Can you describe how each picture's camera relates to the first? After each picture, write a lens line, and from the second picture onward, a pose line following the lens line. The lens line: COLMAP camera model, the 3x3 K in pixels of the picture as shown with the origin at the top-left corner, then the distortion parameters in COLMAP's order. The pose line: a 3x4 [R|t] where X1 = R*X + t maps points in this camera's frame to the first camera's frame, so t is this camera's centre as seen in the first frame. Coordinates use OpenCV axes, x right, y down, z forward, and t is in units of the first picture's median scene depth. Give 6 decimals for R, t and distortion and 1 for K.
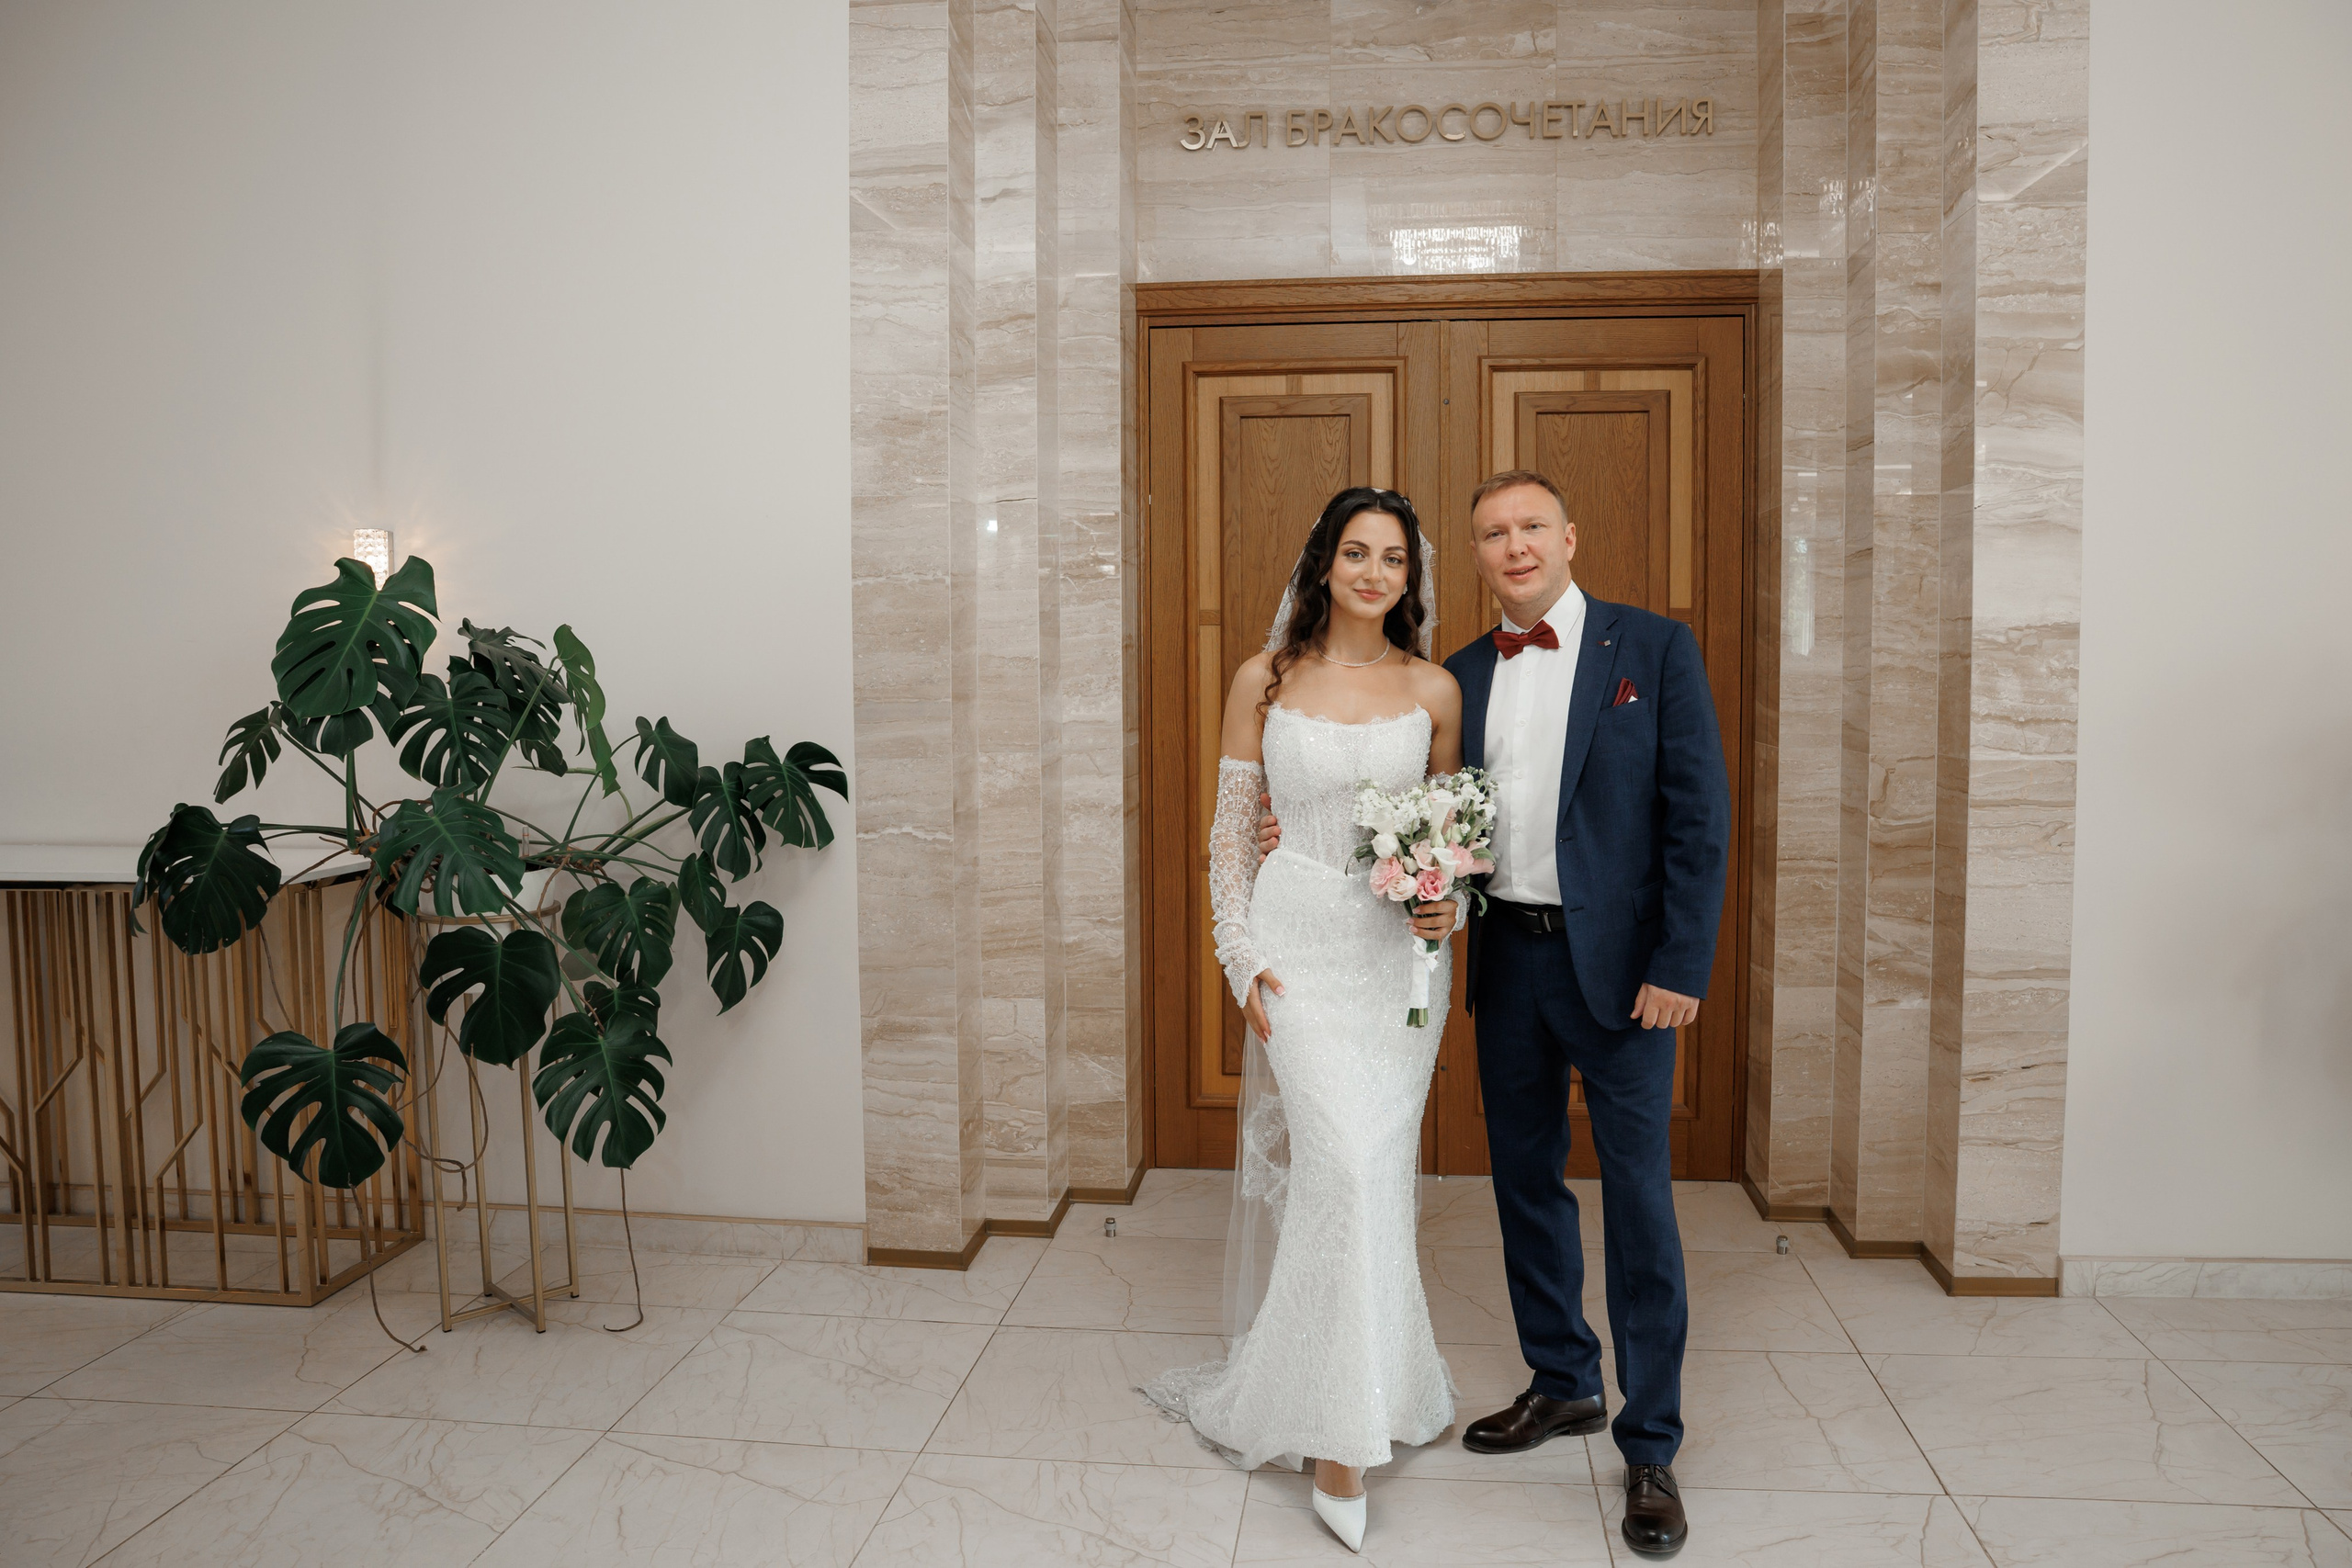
lens RADIAL K [[1766.5, 0, 1220.1], [0, 1766.5, 775.4], [0, 0, 1]] dist [-0.098147, 0.084395]
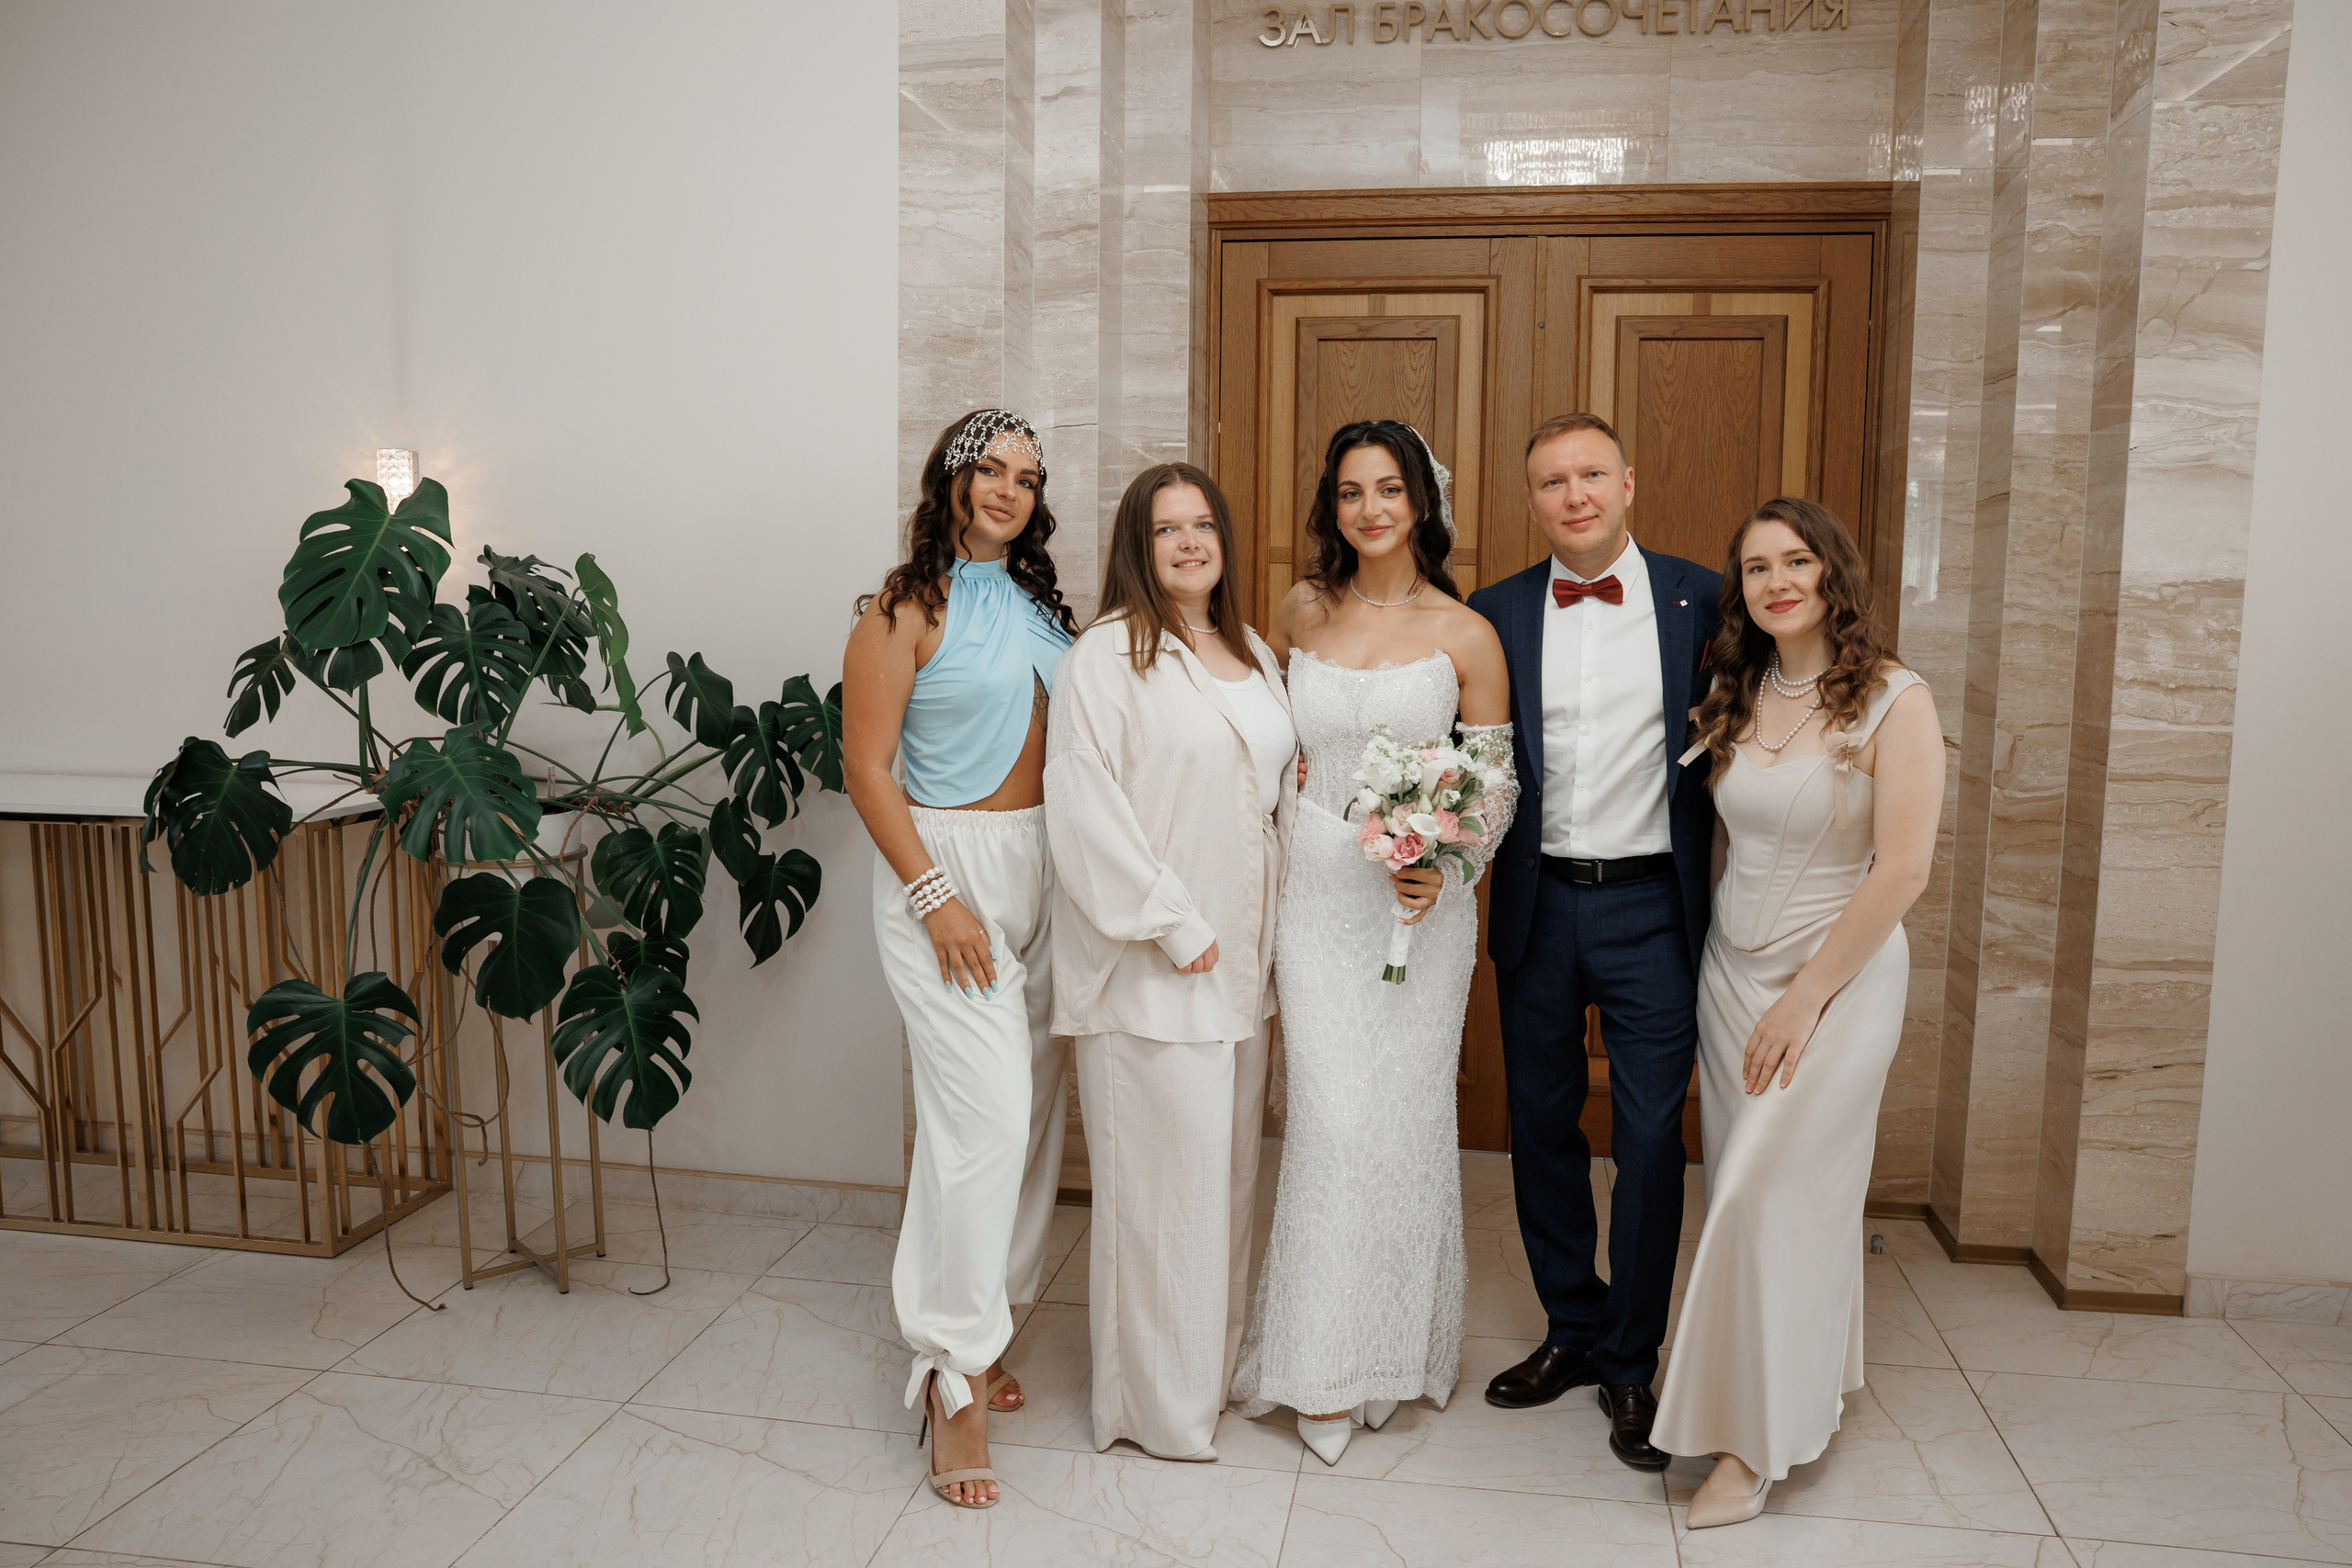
lens RADIAL K [[1787.3, 0, 1195.4], [0, 1787.3, 810.7], [0, 0, 1]] dist [-0.087462, 0.090991]
pose [[0.998247, 0.023950, -0.054124, 0.004122], [-0.020914, 0.998213, 0.055980, -0.007057], [0.055368, -0.054750, 0.996964, 0.051626]]
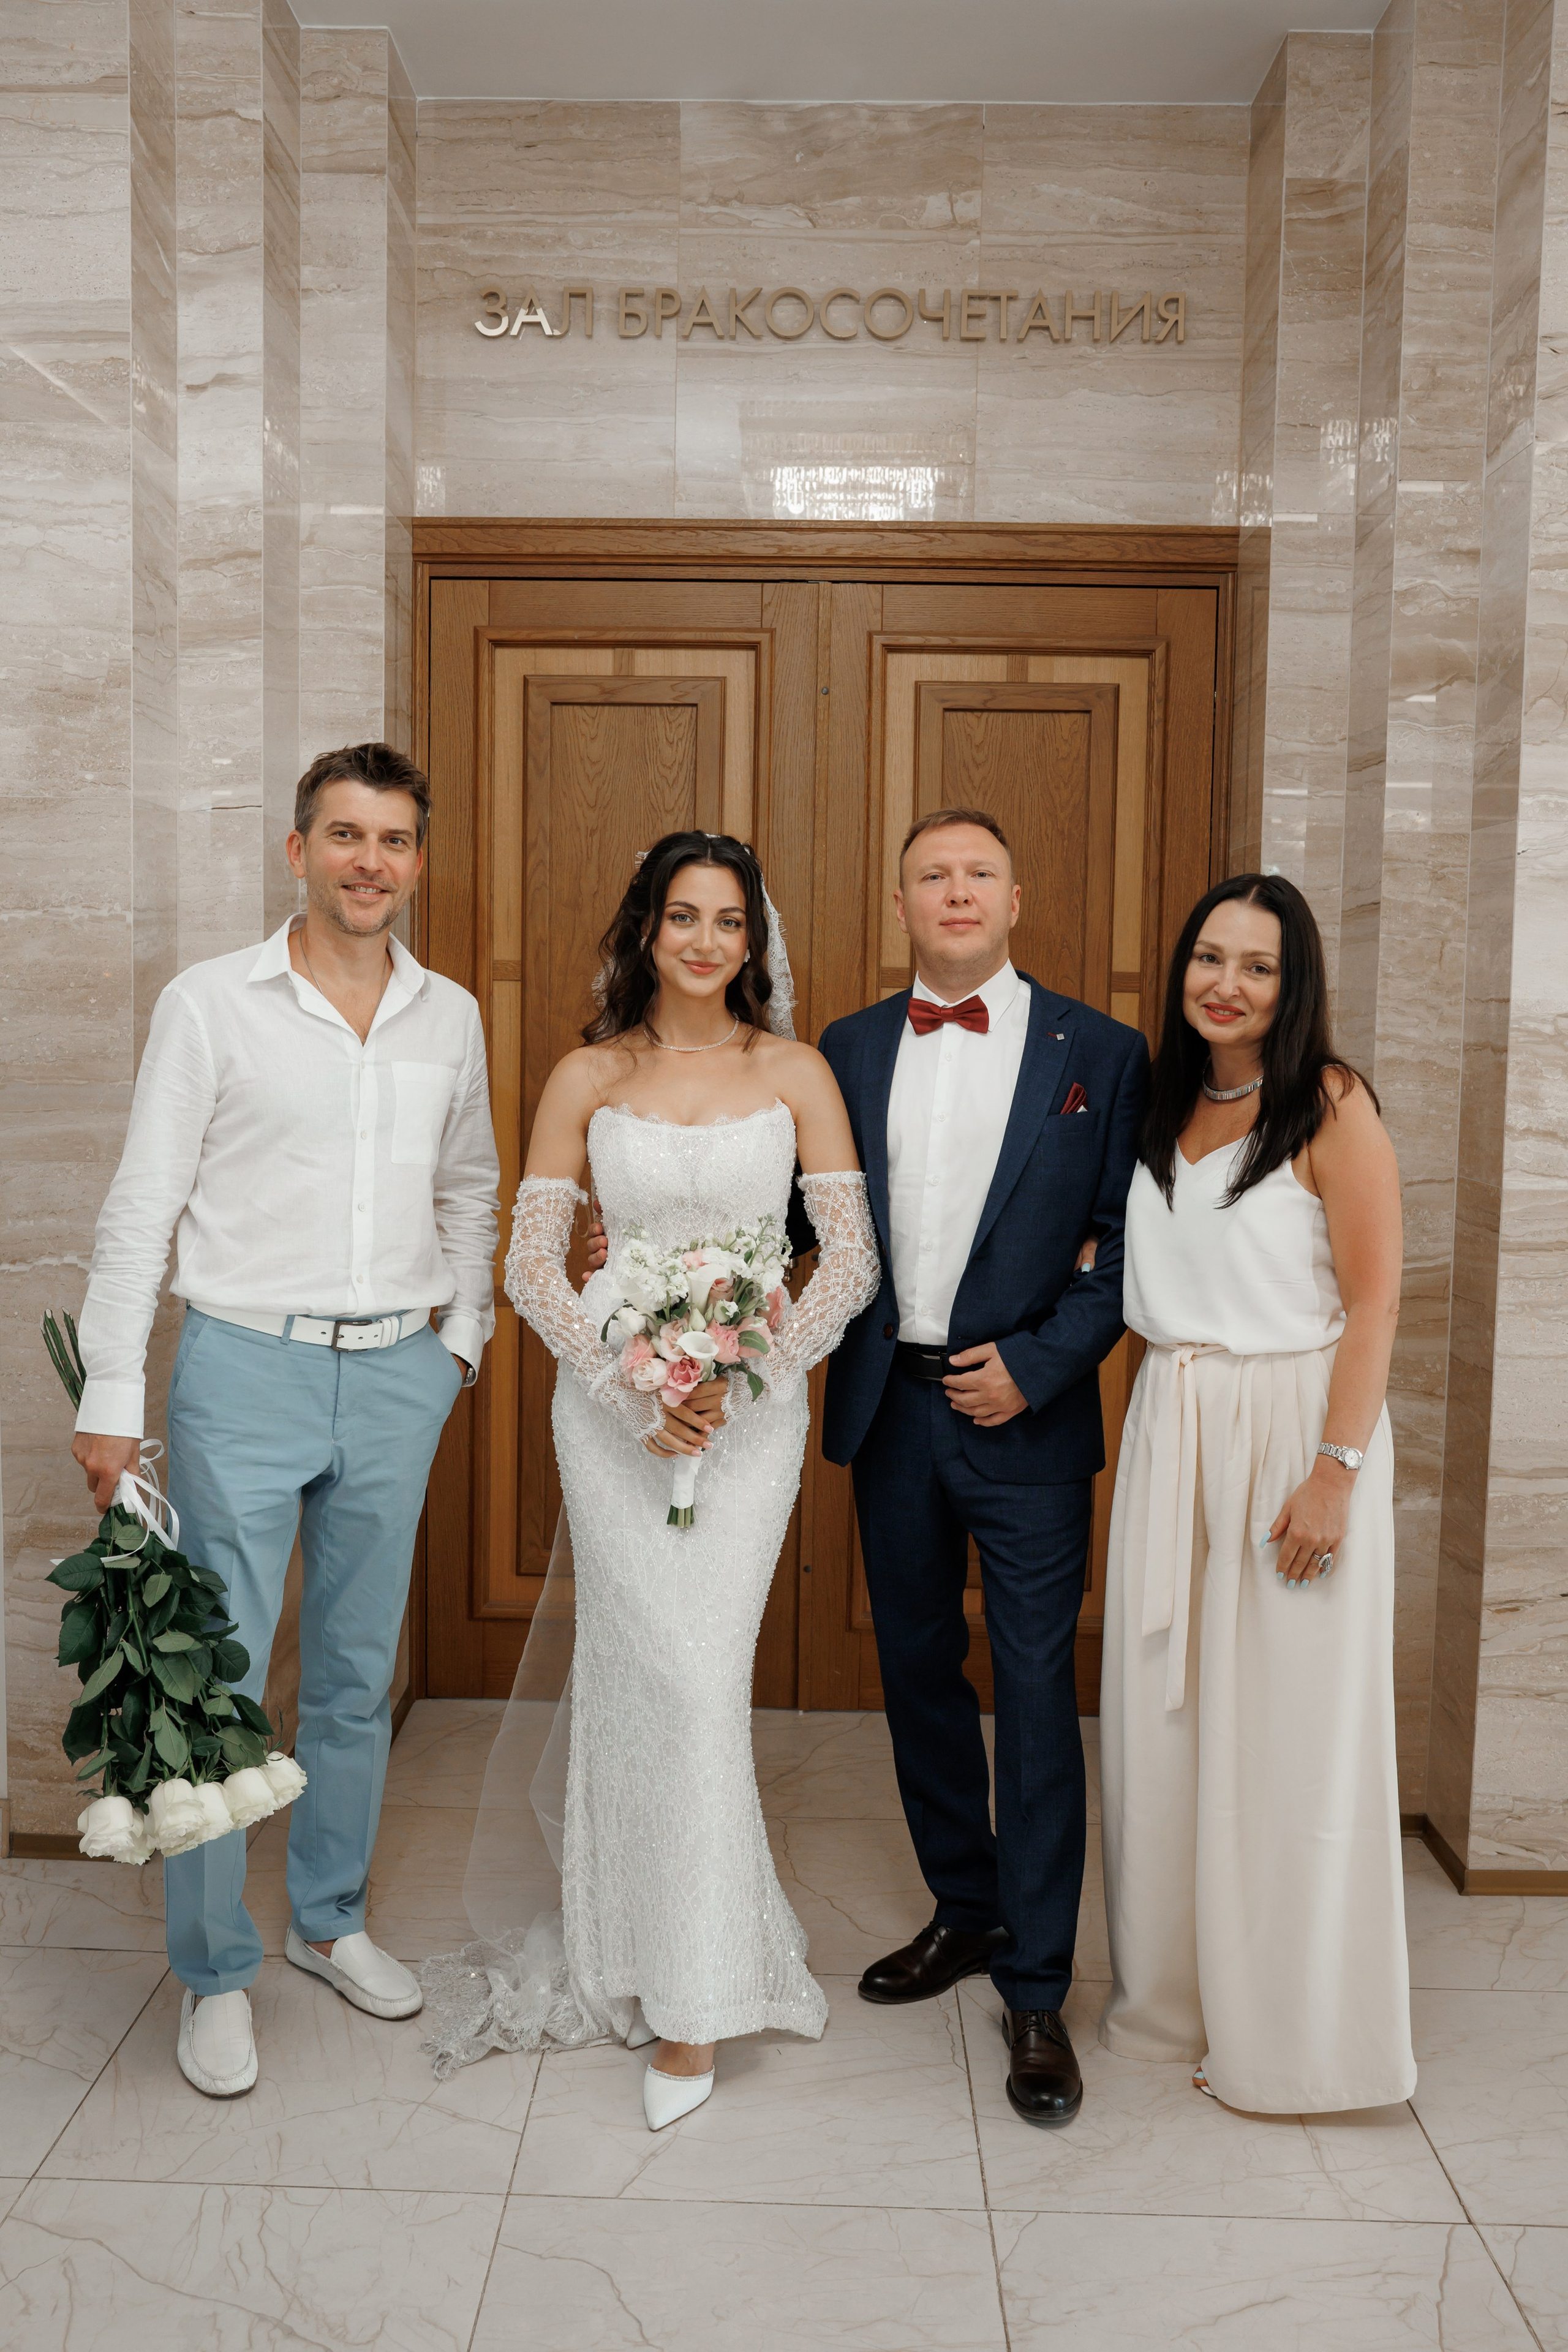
lens RADIAL K [[2055.3, 0, 764.3], [0, 2055.3, 1161.3], [0, 0, 1]] dist [-0.042949, 0.071222]
pose [[0.996431, 0.014725, 0.083117, 0.035682], [-0.016303, 0.999699, 0.018337, -0.029196], [-0.082822, -0.019627, 0.996371, 0.132165]]
